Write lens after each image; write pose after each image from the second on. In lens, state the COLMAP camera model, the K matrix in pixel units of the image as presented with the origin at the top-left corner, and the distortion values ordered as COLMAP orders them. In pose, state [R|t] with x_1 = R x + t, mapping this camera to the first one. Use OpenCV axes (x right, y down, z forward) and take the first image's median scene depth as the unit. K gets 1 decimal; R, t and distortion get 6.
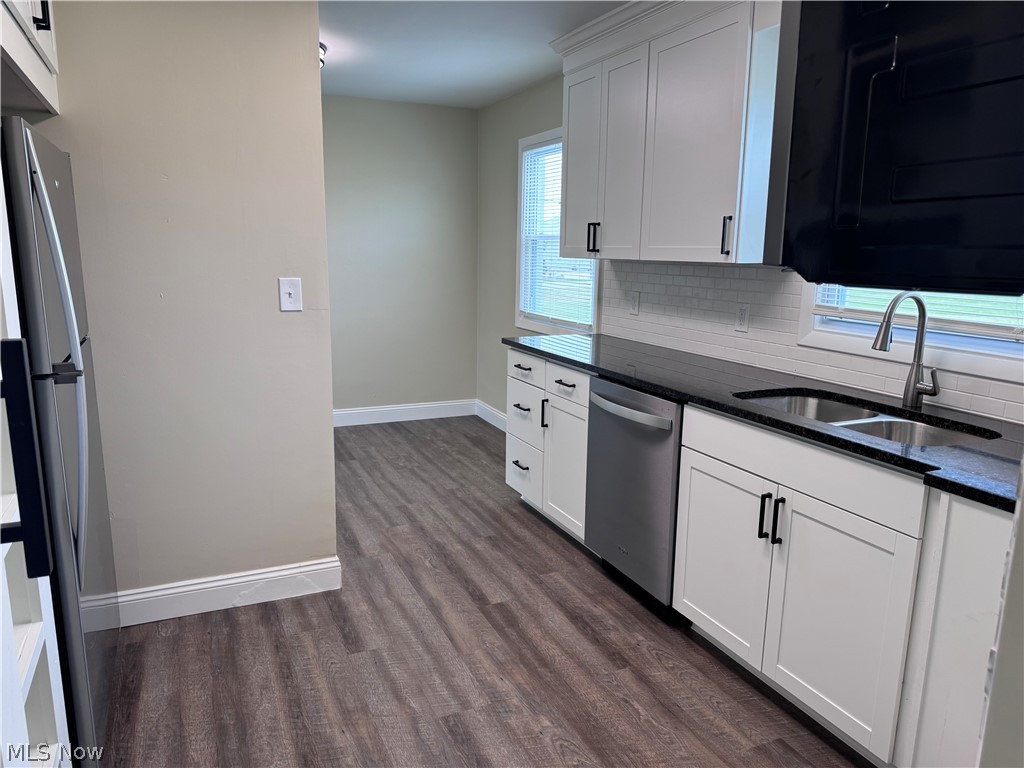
lens RADIAL K [[709.5, 0, 506.5], [0, 709.5, 382.3], [0, 0, 1]] dist [0.091606, -0.114972]
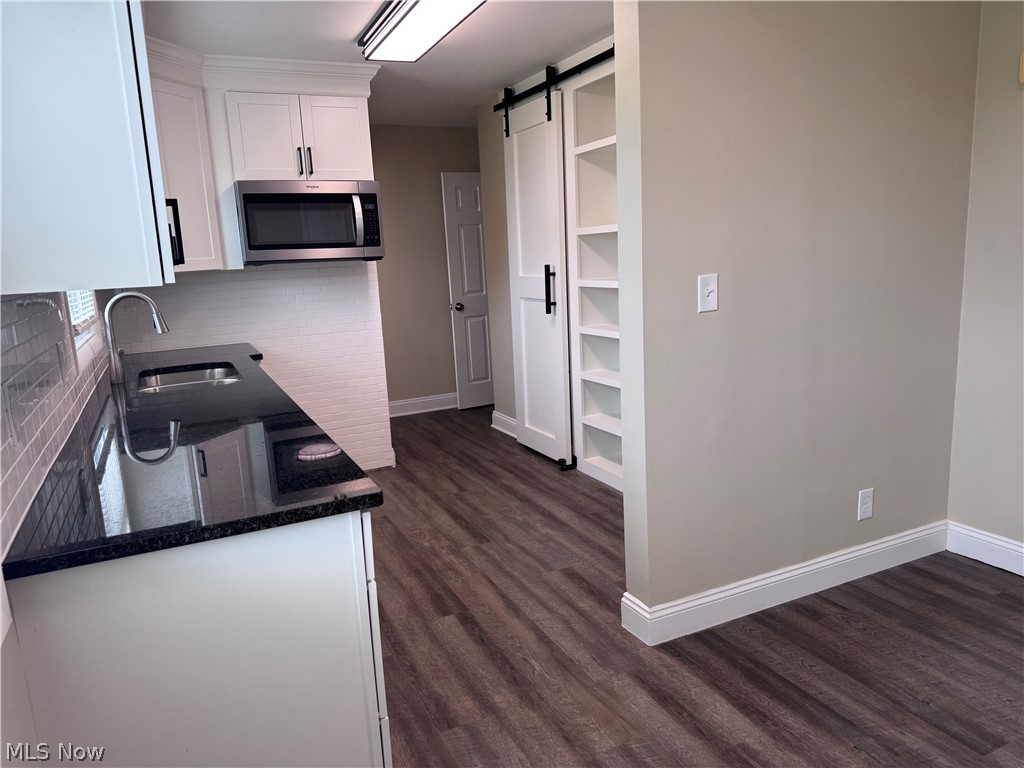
lens RADIAL K [[709.5, 0, 506.5], [0, 709.5, 382.3], [0, 0, 1]] dist [0.091606, -0.114972]
pose [[-0.999406, 0.032919, -0.010154, -0.092593], [0.026989, 0.931373, 0.363064, -0.336818], [0.021409, 0.362574, -0.931709, 1.803171]]
